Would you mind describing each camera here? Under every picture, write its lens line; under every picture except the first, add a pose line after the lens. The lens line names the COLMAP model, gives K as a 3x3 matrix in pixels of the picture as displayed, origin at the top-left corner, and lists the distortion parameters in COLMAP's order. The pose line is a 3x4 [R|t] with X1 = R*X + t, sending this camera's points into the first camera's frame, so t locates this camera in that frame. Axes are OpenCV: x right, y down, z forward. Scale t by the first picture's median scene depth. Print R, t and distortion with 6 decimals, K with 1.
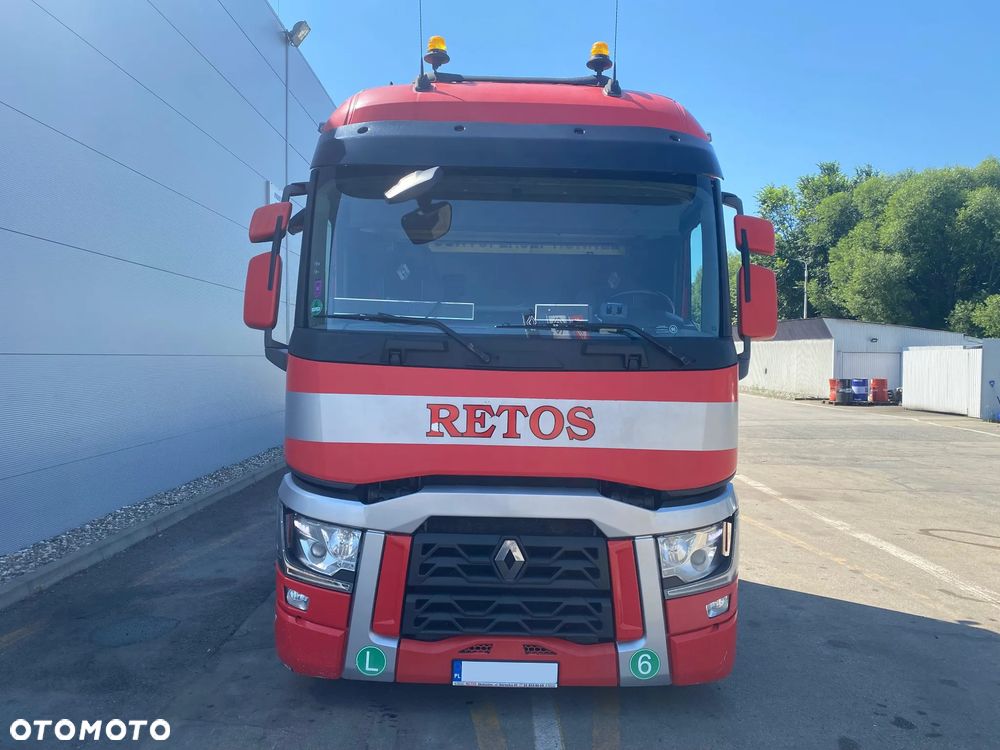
lens RADIAL K [[761.7, 0, 502.3], [0, 761.7, 370.7], [0, 0, 1]] dist [0.045592, -0.054793]
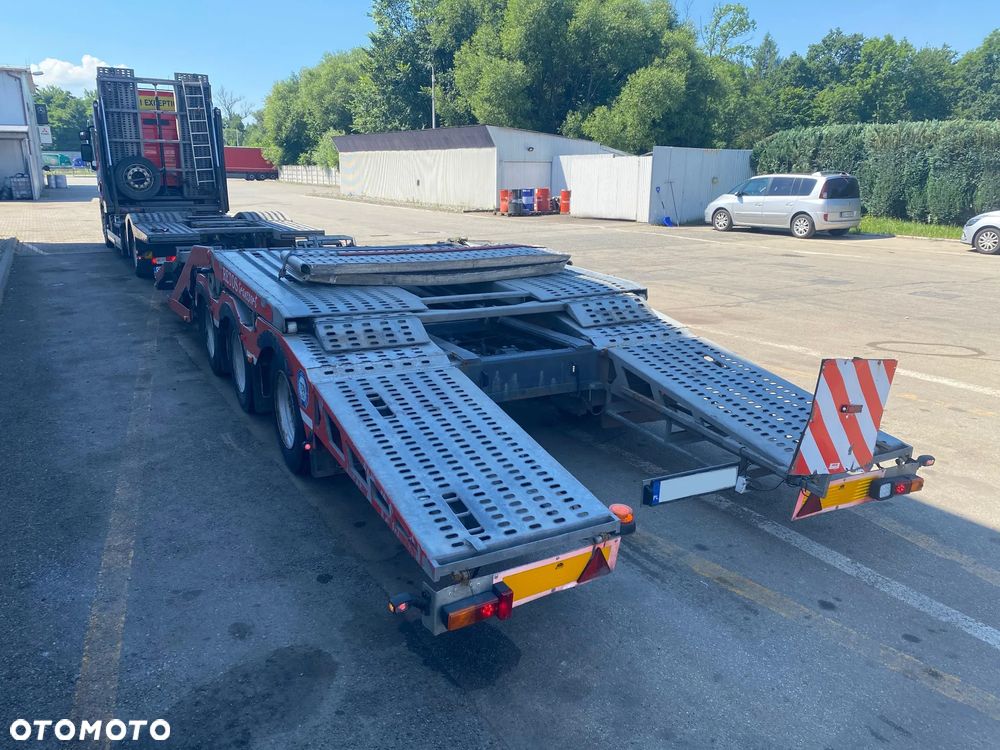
lens RADIAL K [[761.7, 0, 491.1], [0, 761.7, 369.4], [0, 0, 1]] dist [0.045592, -0.054793]
pose [[0.869264, -0.134398, 0.475728, -0.726934], [0.018706, 0.970587, 0.240021, -0.005821], [-0.493994, -0.199742, 0.846211, 0.923722]]
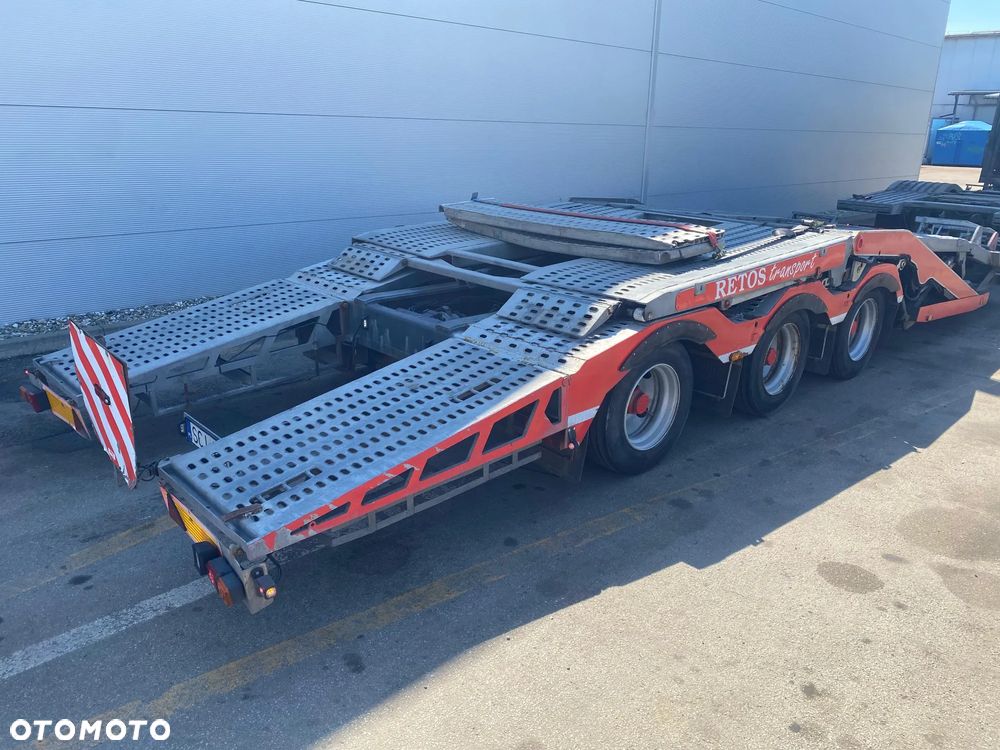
lens RADIAL K [[761.7, 0, 497.7], [0, 761.7, 371.3], [0, 0, 1]] dist [0.045592, -0.054793]
pose [[0.700551, 0.222338, -0.678082, 0.751815], [-0.028330, 0.958139, 0.284897, 0.008060], [0.713040, -0.180375, 0.677524, 1.210150]]
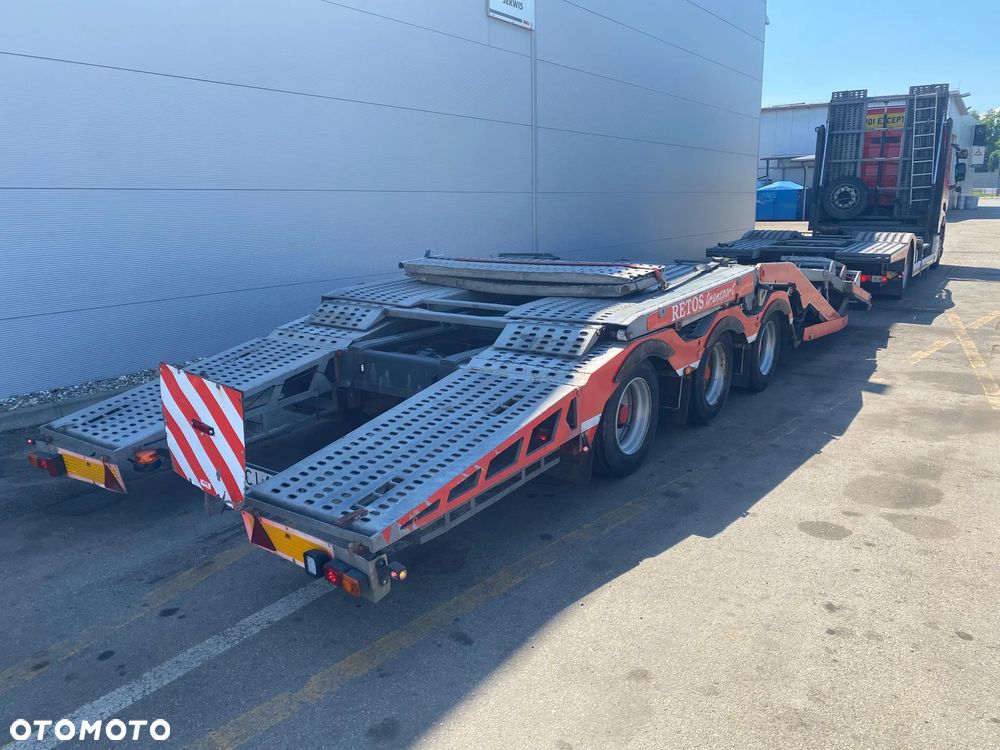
lens RADIAL K [[761.7, 0, 497.0], [0, 761.7, 371.2], [0, 0, 1]] dist [0.045592, -0.054793]
pose [[0.823080, 0.099029, -0.559224, 0.693999], [0.014460, 0.980707, 0.194950, 0.037932], [0.567741, -0.168546, 0.805768, 0.974875]]
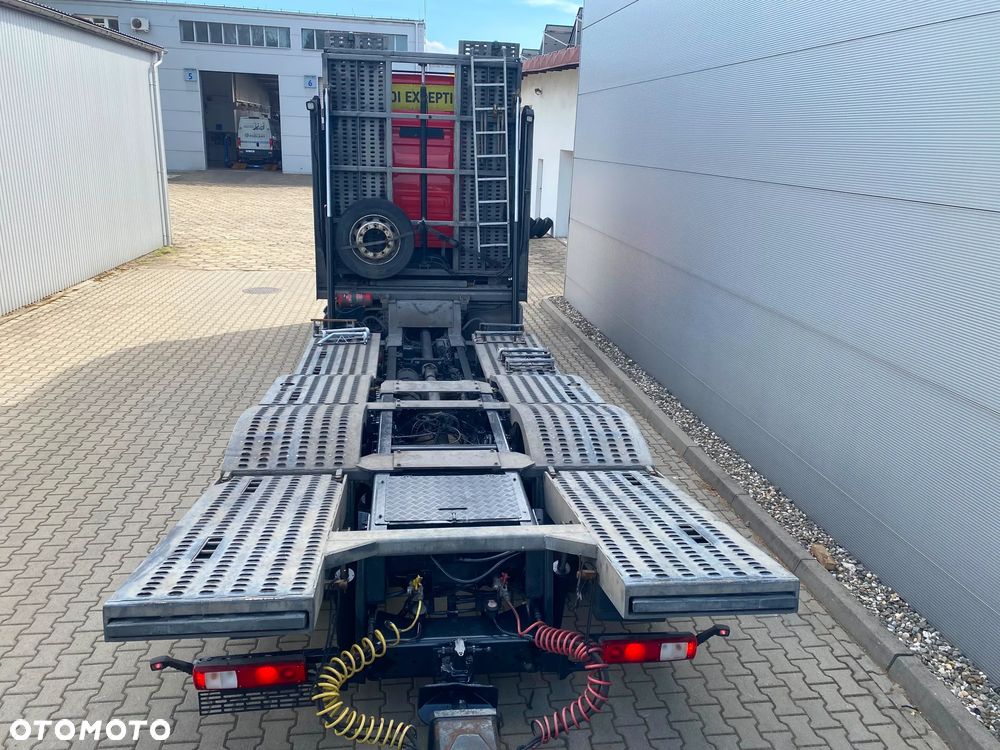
lens RADIAL K [[761.7, 0, 506.8], [0, 761.7, 370.1], [0, 0, 1]] dist [0.045592, -0.054793]
pose [[0.989040, -0.027692, 0.145029, -0.190324], [-0.013321, 0.961513, 0.274436, -0.322171], [-0.147047, -0.273360, 0.950606, 3.454348]]
